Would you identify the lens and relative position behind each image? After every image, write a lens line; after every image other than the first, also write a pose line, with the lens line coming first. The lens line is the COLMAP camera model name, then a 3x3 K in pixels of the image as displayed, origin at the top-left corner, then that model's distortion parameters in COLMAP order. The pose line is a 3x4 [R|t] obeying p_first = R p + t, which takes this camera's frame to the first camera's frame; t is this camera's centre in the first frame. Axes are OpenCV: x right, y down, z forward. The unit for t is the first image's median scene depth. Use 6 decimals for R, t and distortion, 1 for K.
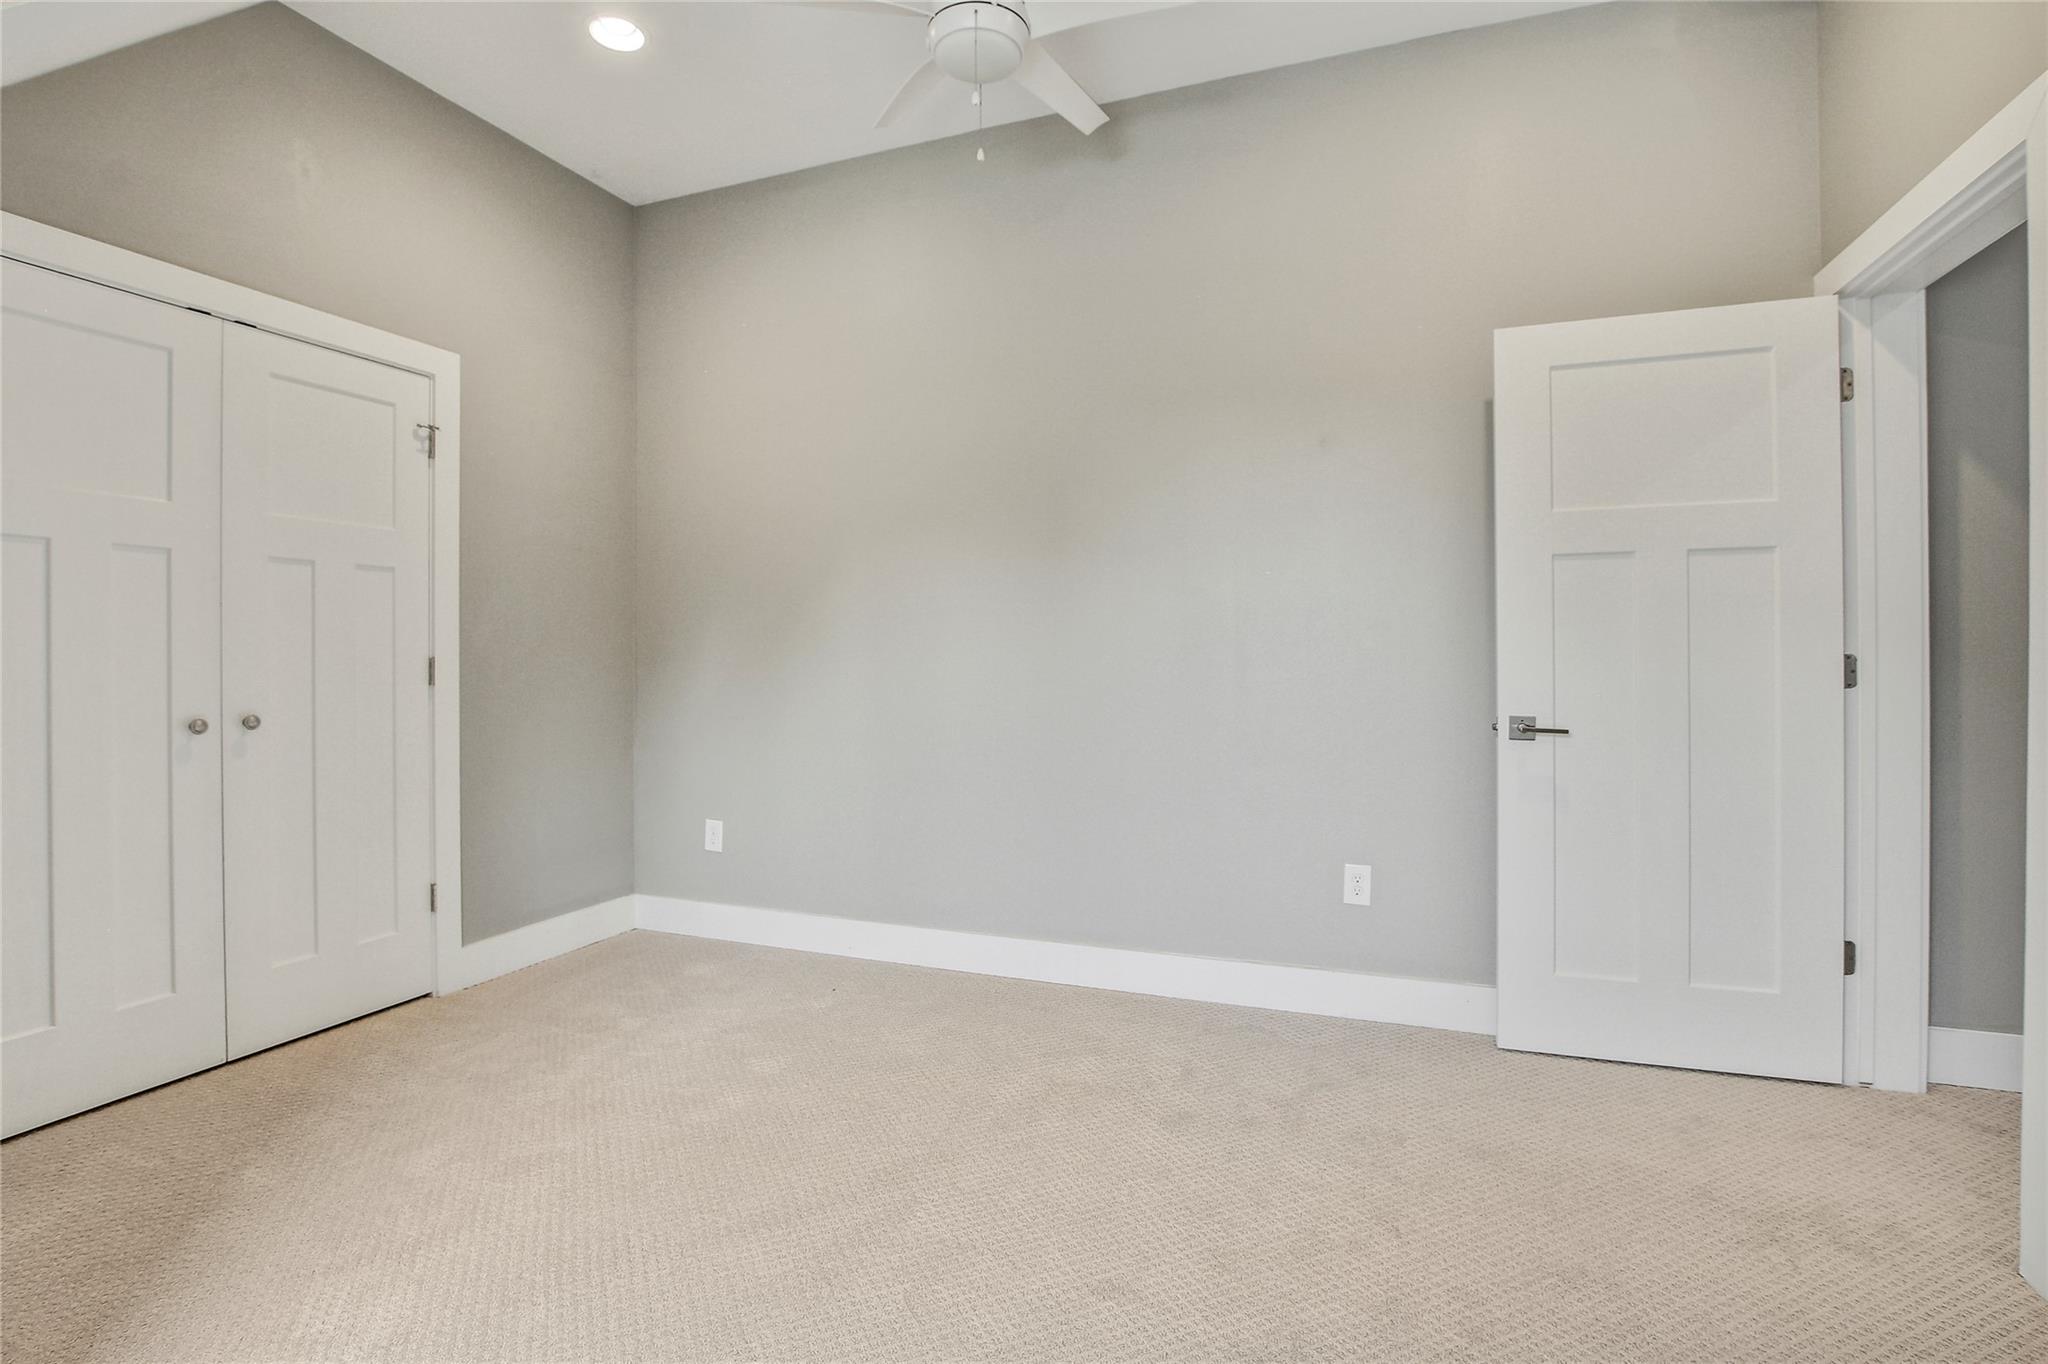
lens RADIAL K [[930.6, 0, 1024.2], [0, 930.6, 670.0], [0, 0, 1]] dist [-0.034176, 0.005232]
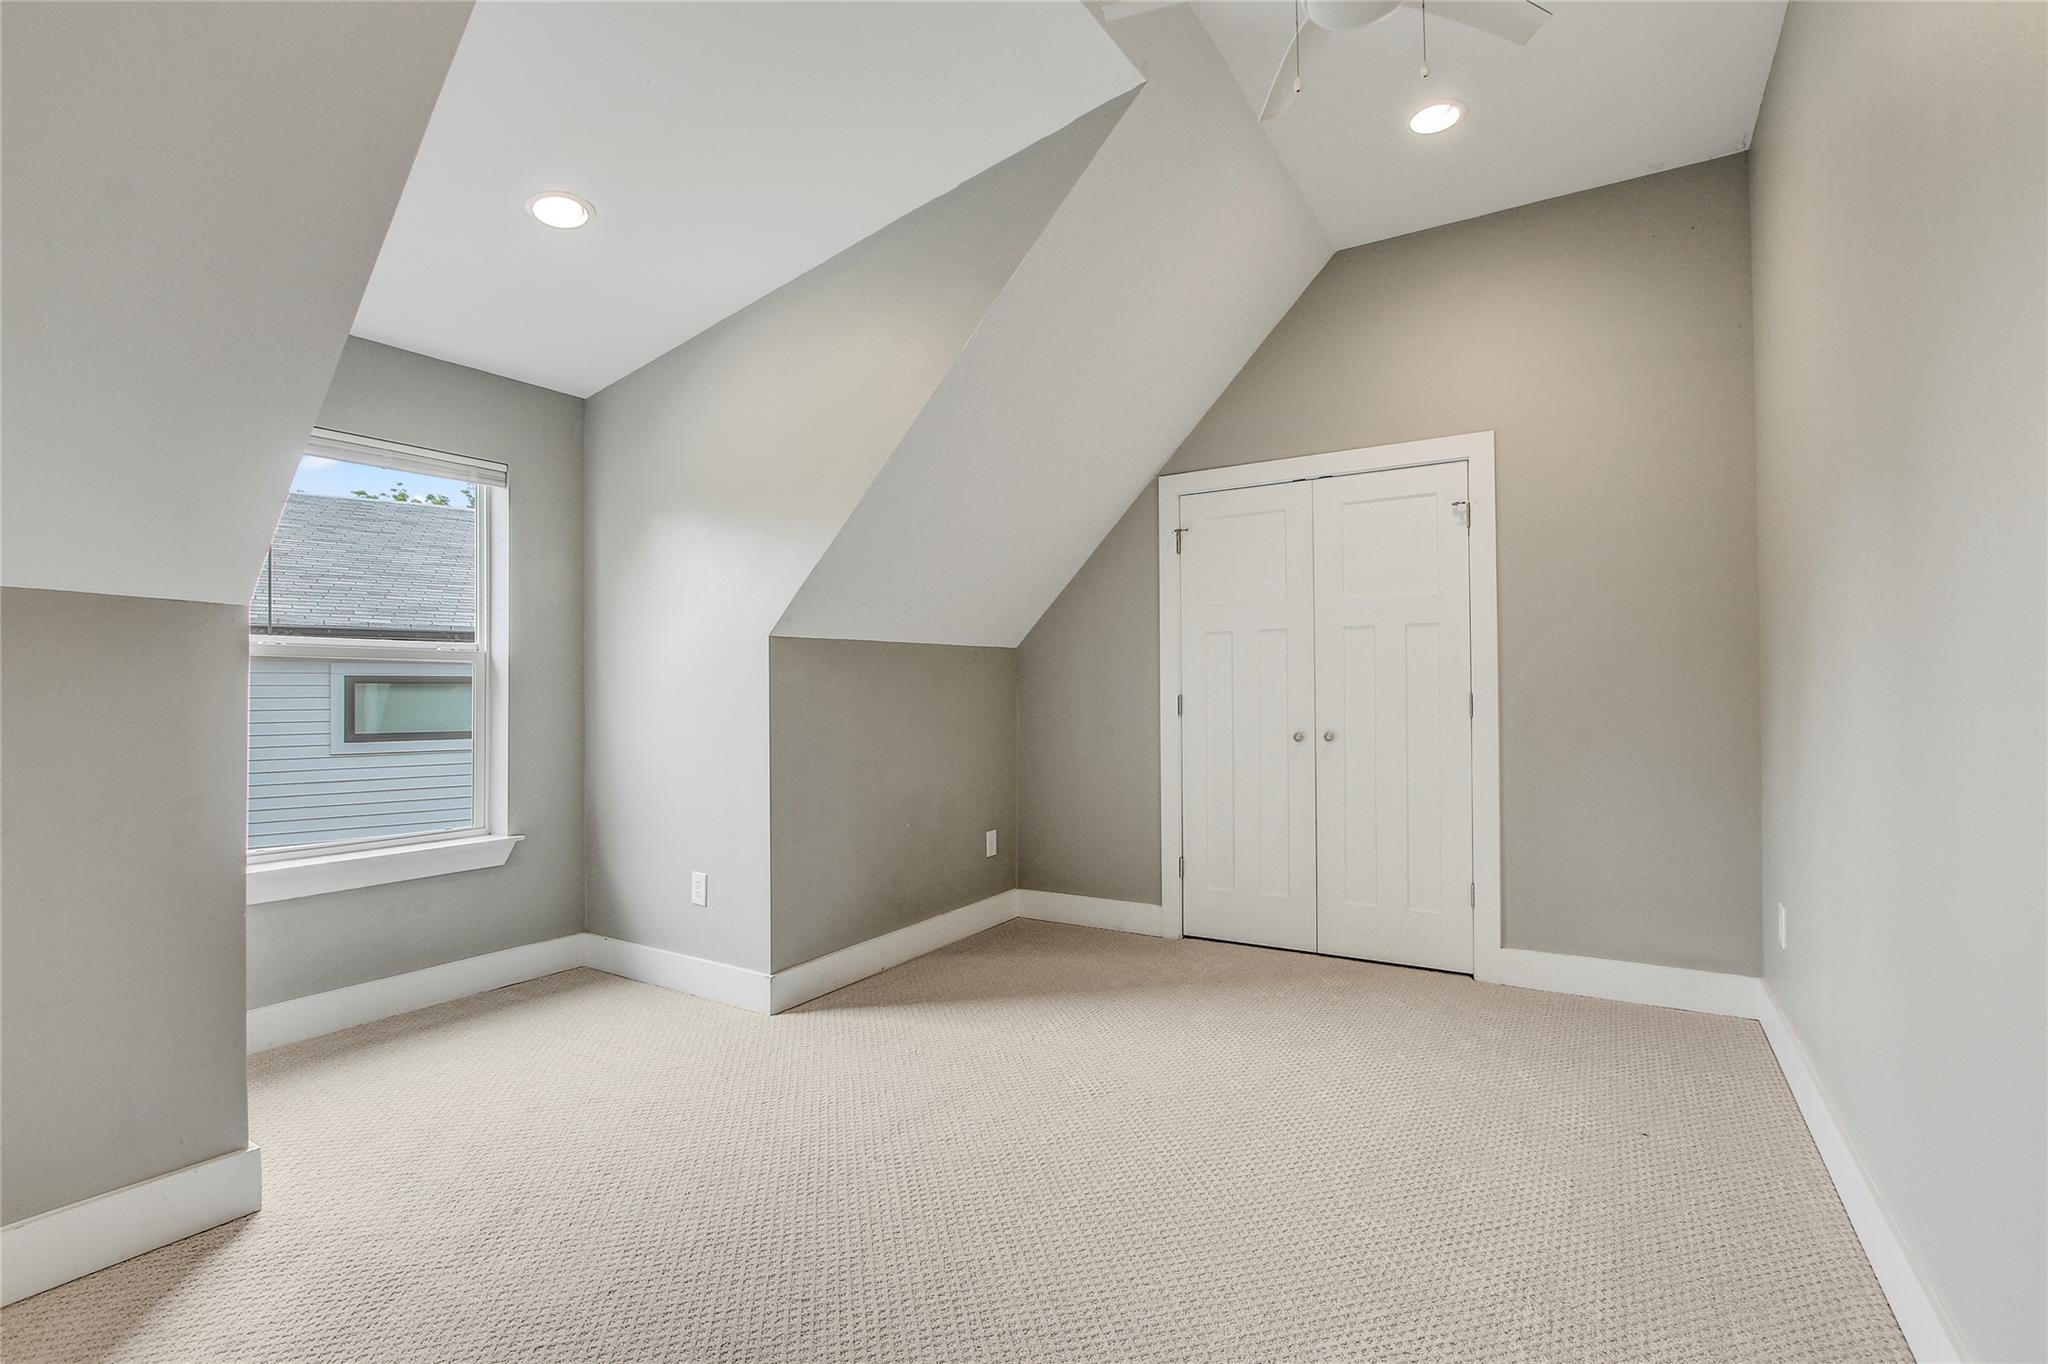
lens RADIAL K [[930.6, 0, 1023.4], [0, 930.6, 672.8], [0, 0, 1]] dist [-0.034176, 0.005232]
pose [[-0.212138, -0.019716, -0.977041, 0.668715], [-0.000020, 0.999797, -0.020171, -0.015812], [0.977240, -0.004259, -0.212095, 0.699479]]
